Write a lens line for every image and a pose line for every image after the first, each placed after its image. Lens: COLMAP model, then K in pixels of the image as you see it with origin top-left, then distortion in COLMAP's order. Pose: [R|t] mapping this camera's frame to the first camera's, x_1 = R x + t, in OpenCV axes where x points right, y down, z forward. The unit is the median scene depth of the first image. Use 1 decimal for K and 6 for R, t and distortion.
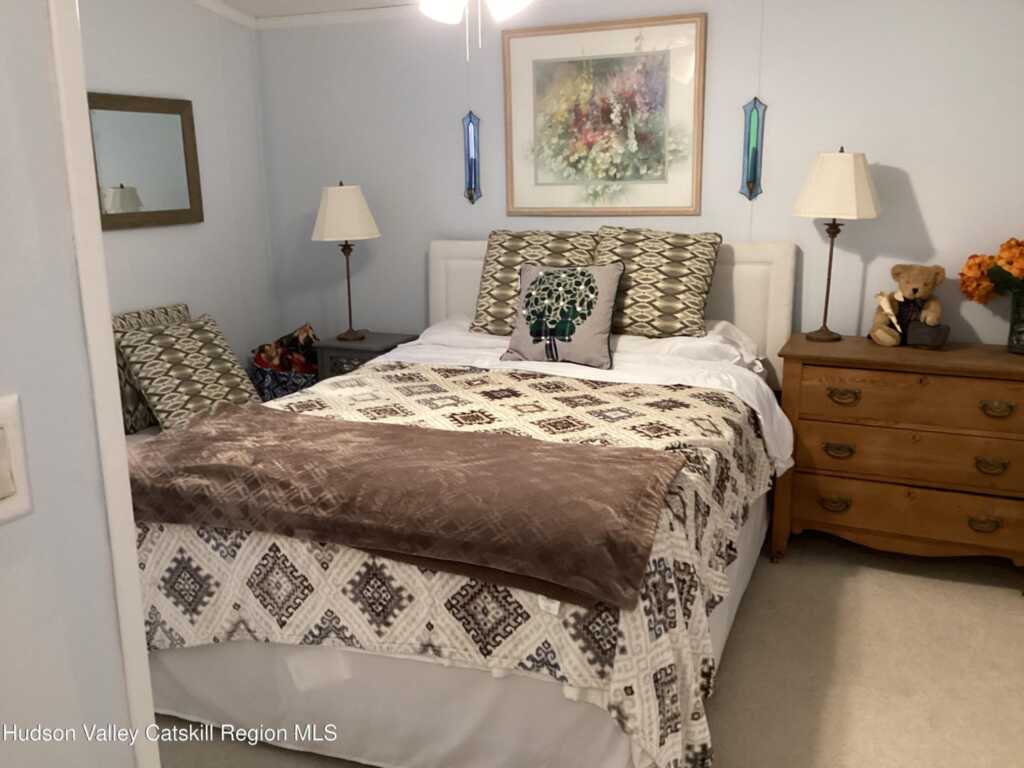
lens RADIAL K [[915.2, 0, 510.2], [0, 915.2, 380.9], [0, 0, 1]] dist [0.084860, -0.149921]
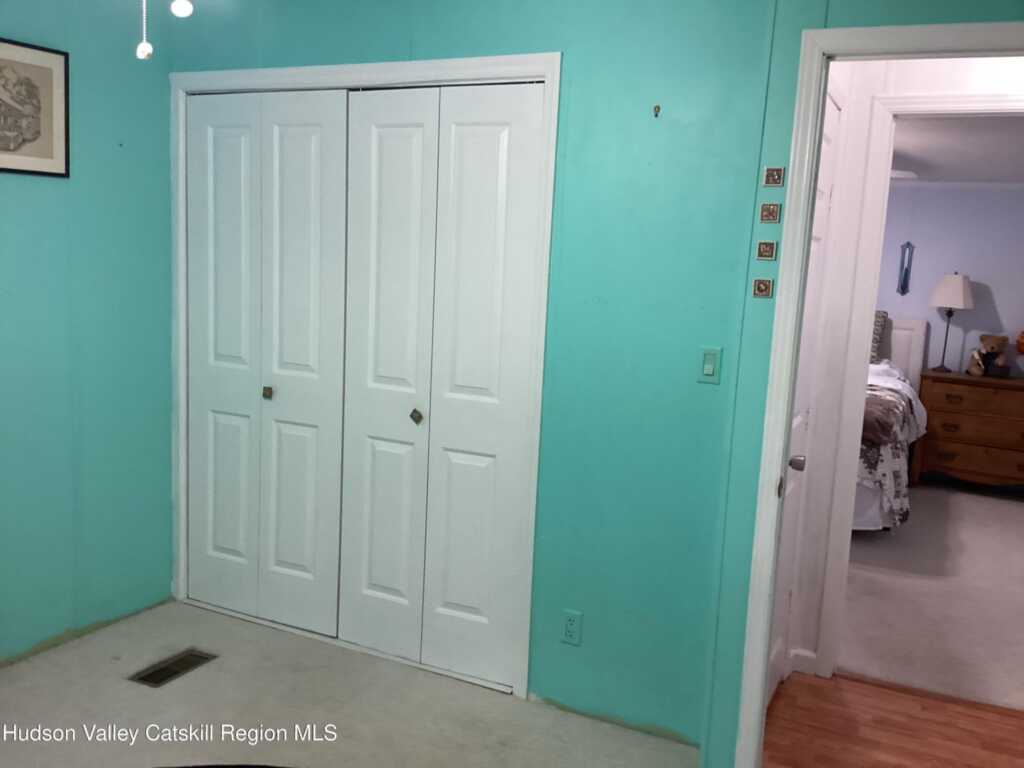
lens RADIAL K [[915.2, 0, 514.0], [0, 915.2, 386.1], [0, 0, 1]] dist [0.084860, -0.149921]
pose [[0.996744, 0.067357, -0.044333, -0.459330], [-0.070768, 0.994240, -0.080491, 0.205801], [0.038656, 0.083367, 0.995769, -0.940332]]
